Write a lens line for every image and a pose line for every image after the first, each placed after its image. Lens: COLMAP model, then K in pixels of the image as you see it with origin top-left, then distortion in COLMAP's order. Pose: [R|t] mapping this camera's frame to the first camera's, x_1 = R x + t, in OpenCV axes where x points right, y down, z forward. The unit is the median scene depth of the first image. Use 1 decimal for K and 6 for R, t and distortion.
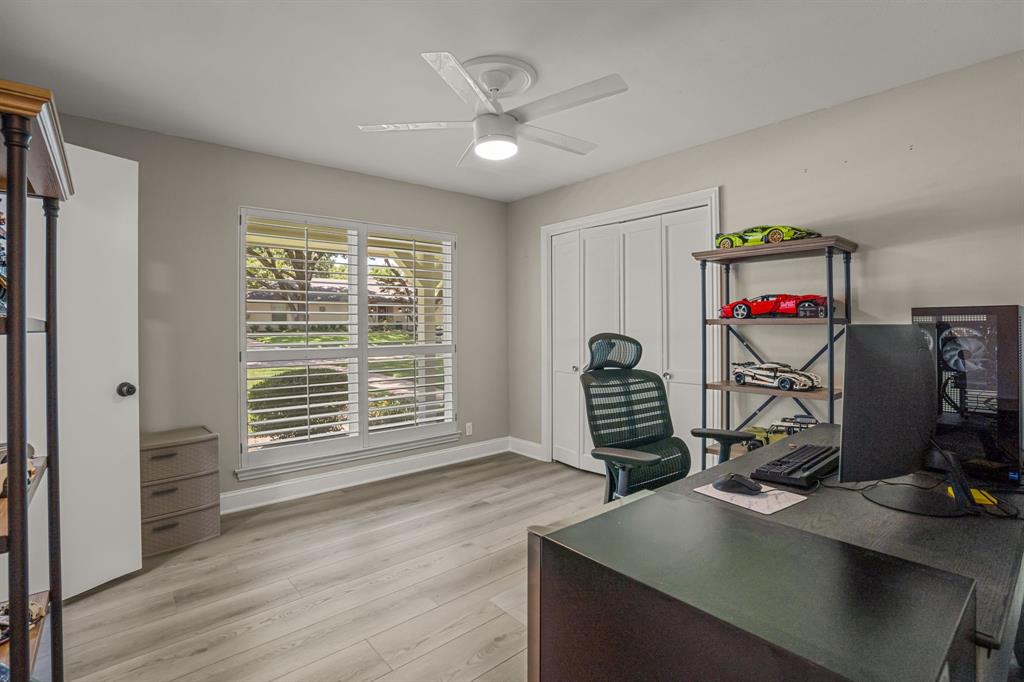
lens RADIAL K [[478.5, 0, 512.0], [0, 478.5, 341.0], [0, 0, 1]] dist [-0.060145, 0.025403]
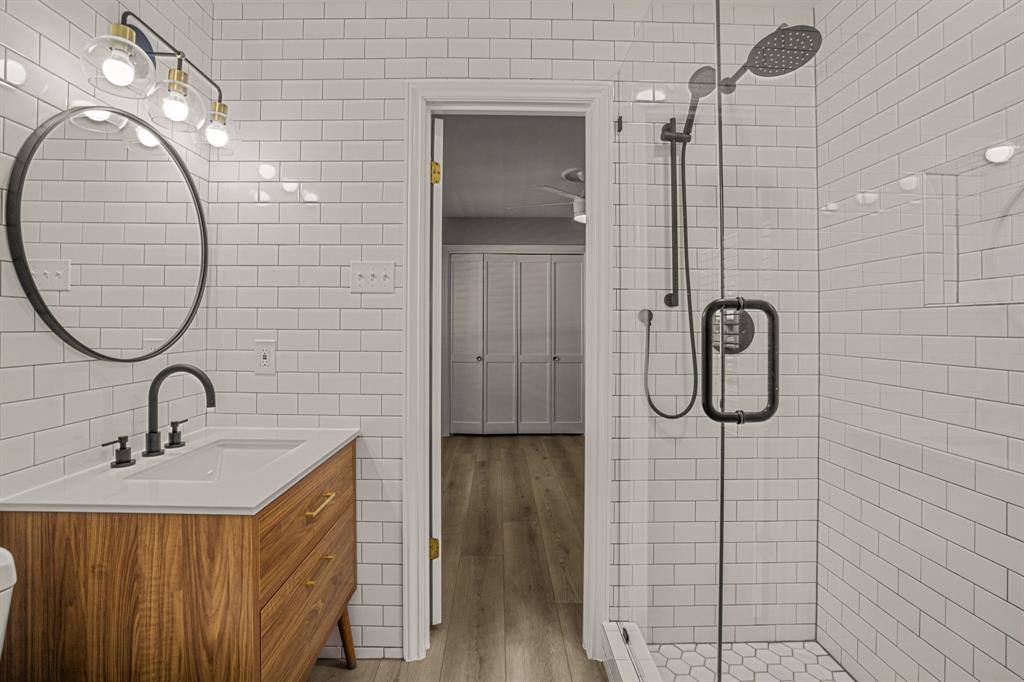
lens RADIAL K [[478.5, 0, 512.0], [0, 478.5, 341.0], [0, 0, 1]] dist [-0.060145, 0.025403]
pose [[0.636147, 0.011606, 0.771480, -1.234203], [0.001135, 0.999872, -0.015977, 0.049369], [-0.771567, 0.011040, 0.636053, 0.161143]]
